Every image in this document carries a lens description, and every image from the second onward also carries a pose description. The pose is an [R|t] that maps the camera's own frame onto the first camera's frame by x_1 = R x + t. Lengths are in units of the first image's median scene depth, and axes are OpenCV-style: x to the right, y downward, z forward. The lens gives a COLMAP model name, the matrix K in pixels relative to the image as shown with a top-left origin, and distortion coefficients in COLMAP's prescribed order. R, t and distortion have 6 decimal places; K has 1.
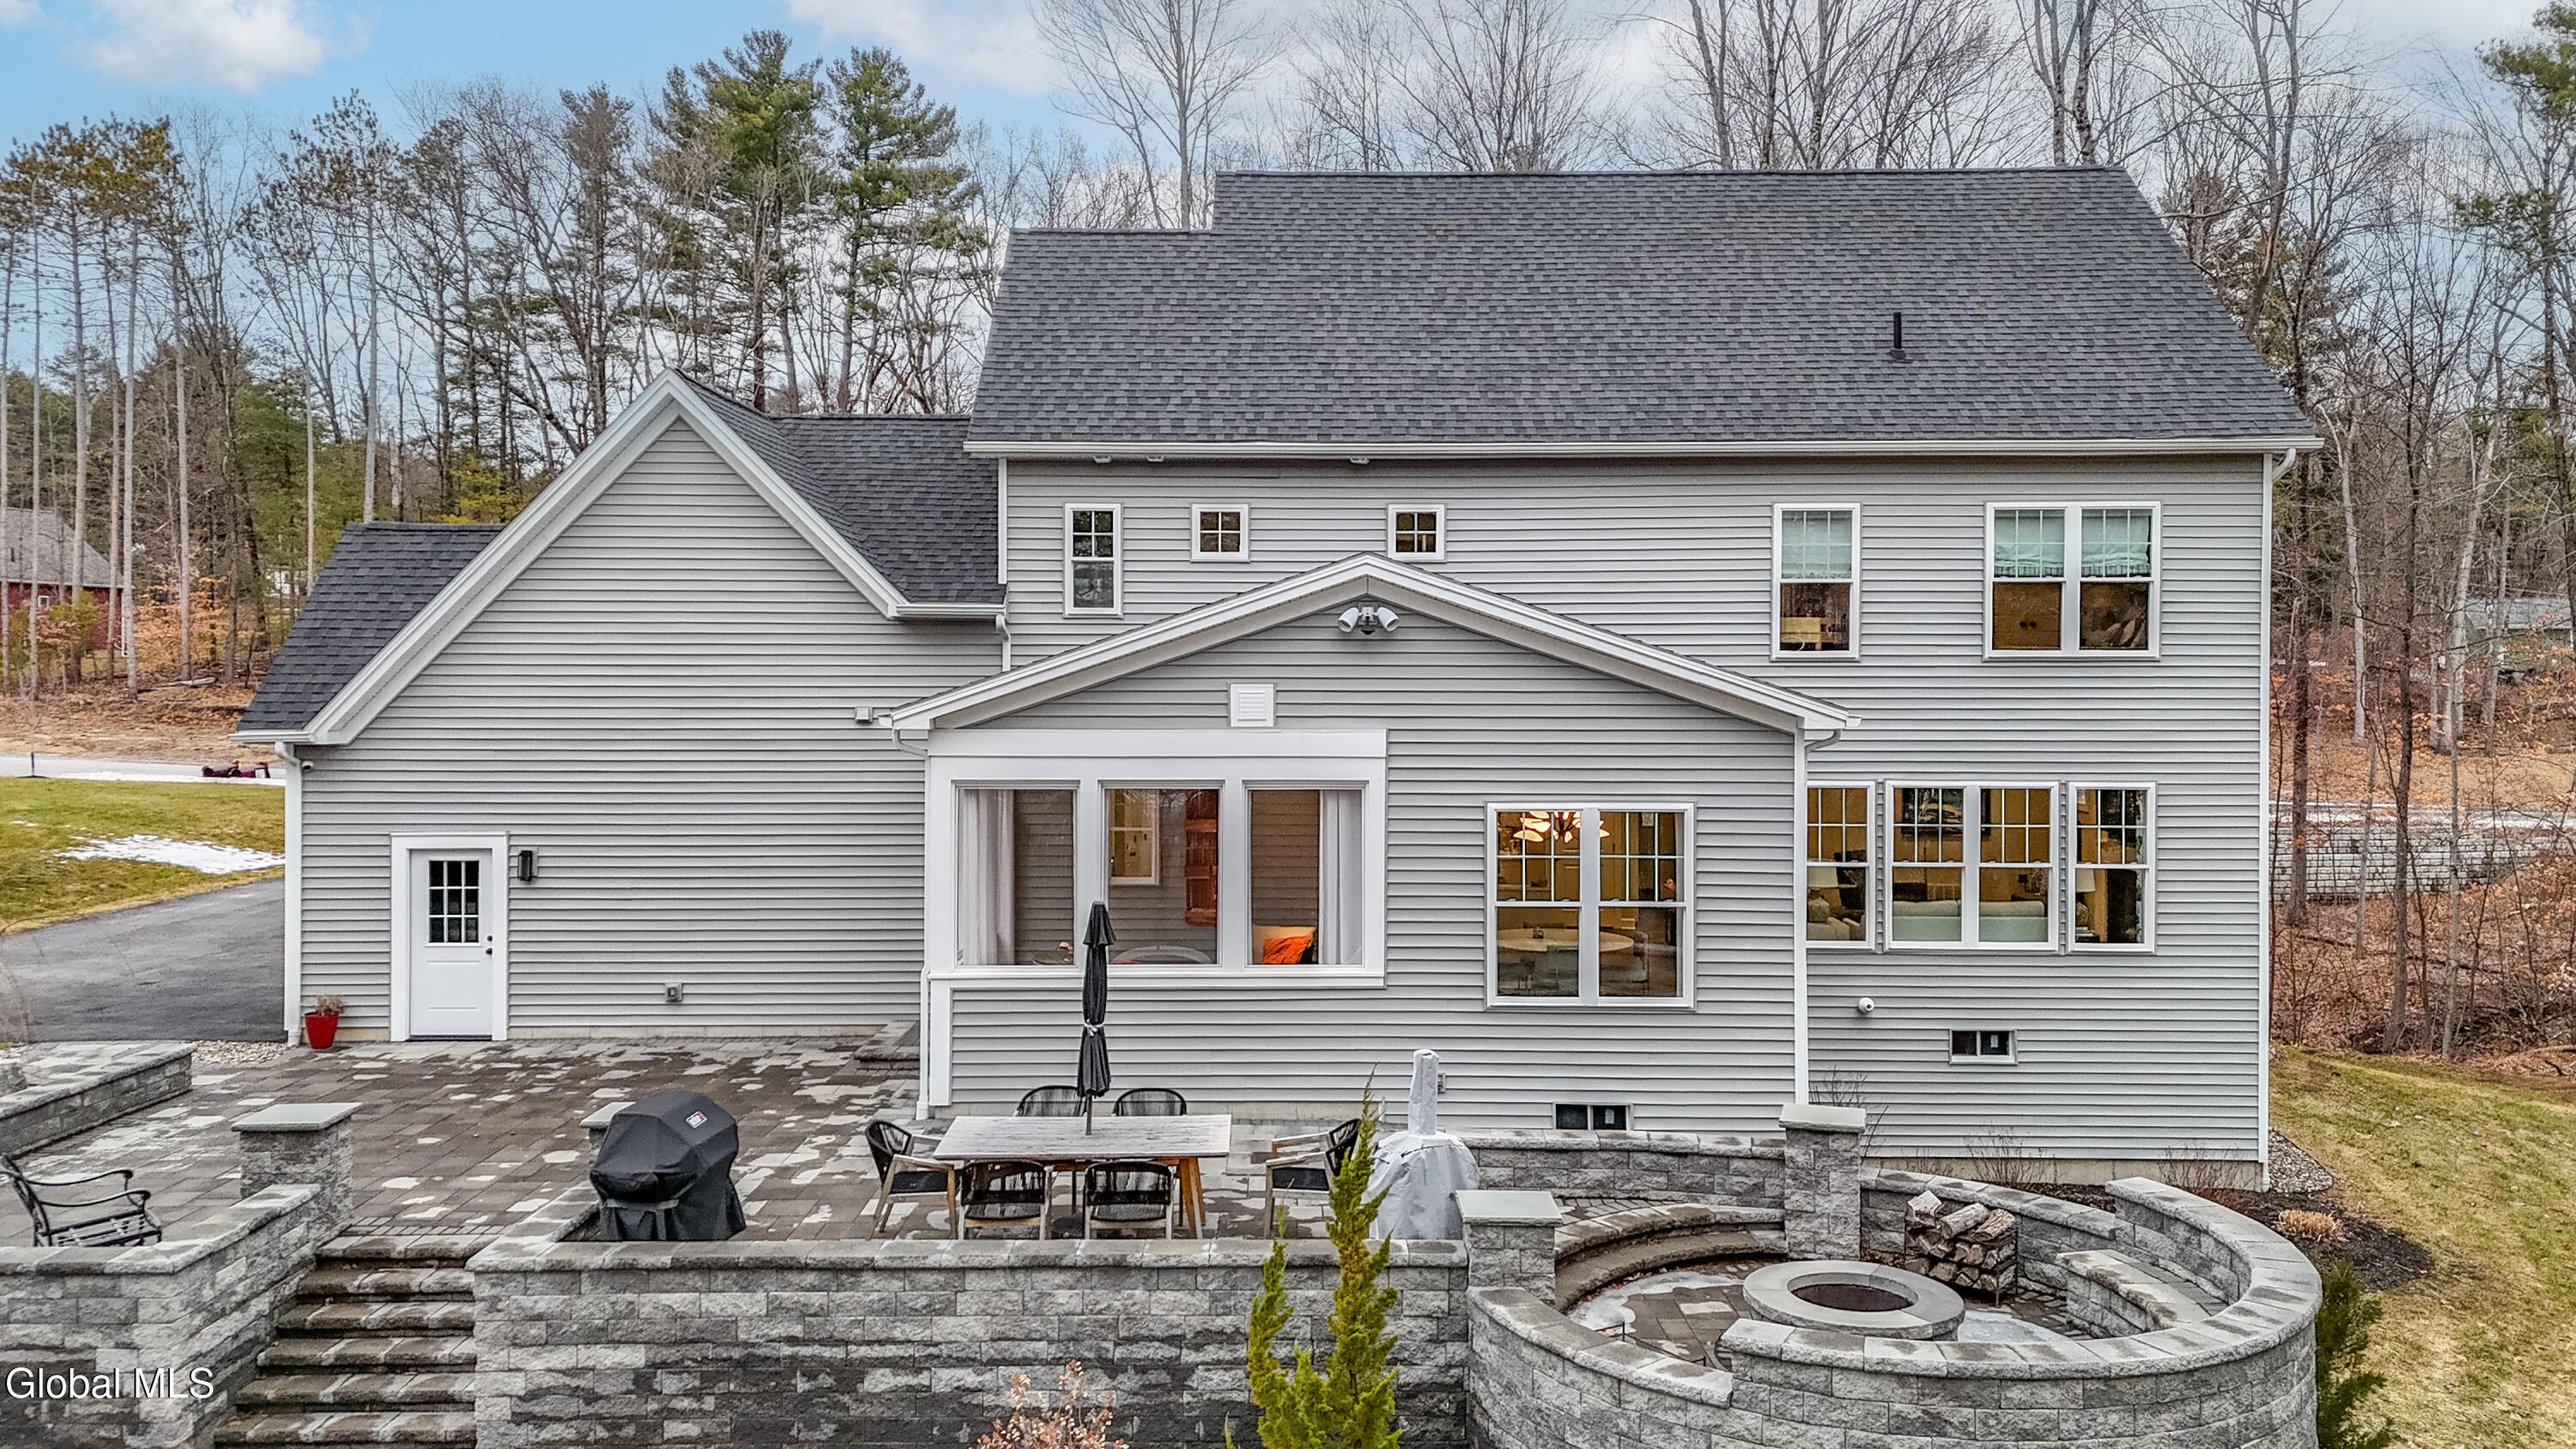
lens RADIAL K [[1925.6, 0, 1288.0], [0, 1925.6, 724.5], [0, 0, 1]] dist [0.075970, -0.058720]
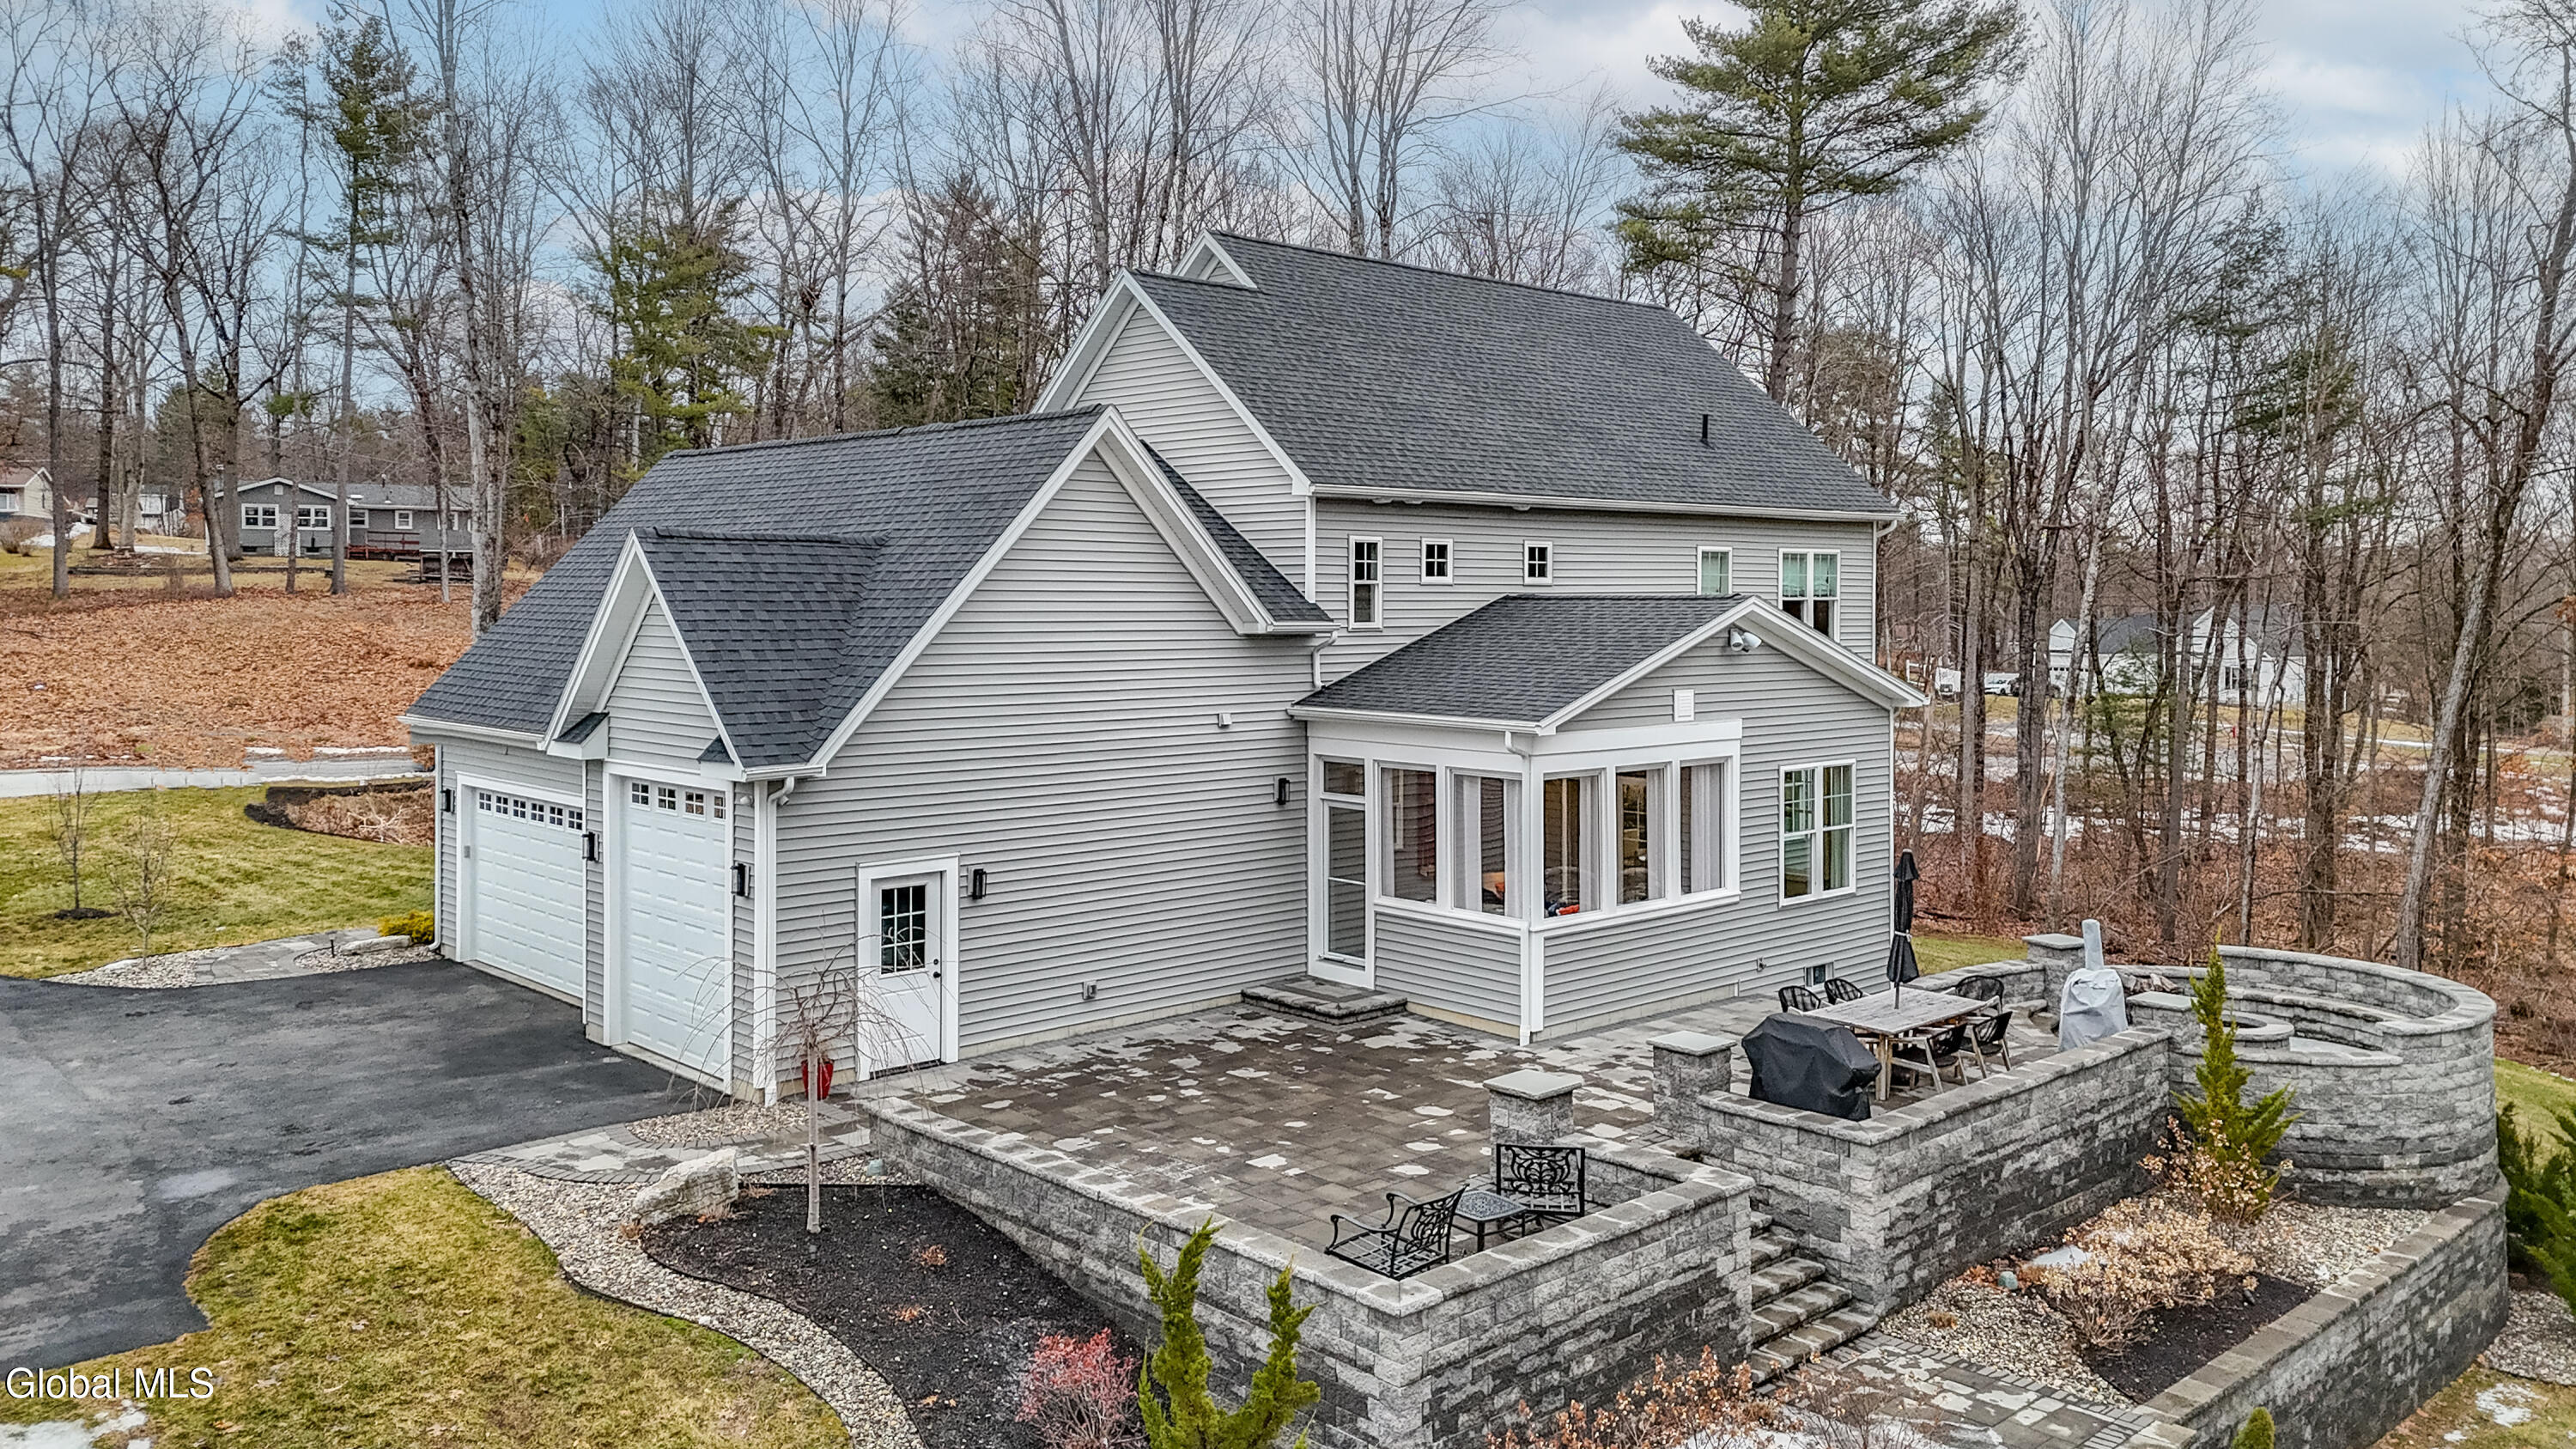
lens RADIAL K [[1925.6, 0, 1288.0], [0, 1925.6, 724.5], [0, 0, 1]] dist [0.075970, -0.058720]
pose [[0.726147, -0.044747, 0.686081, -0.958524], [0.018460, 0.998789, 0.045605, -0.052844], [-0.687291, -0.020451, 0.726094, 0.165237]]
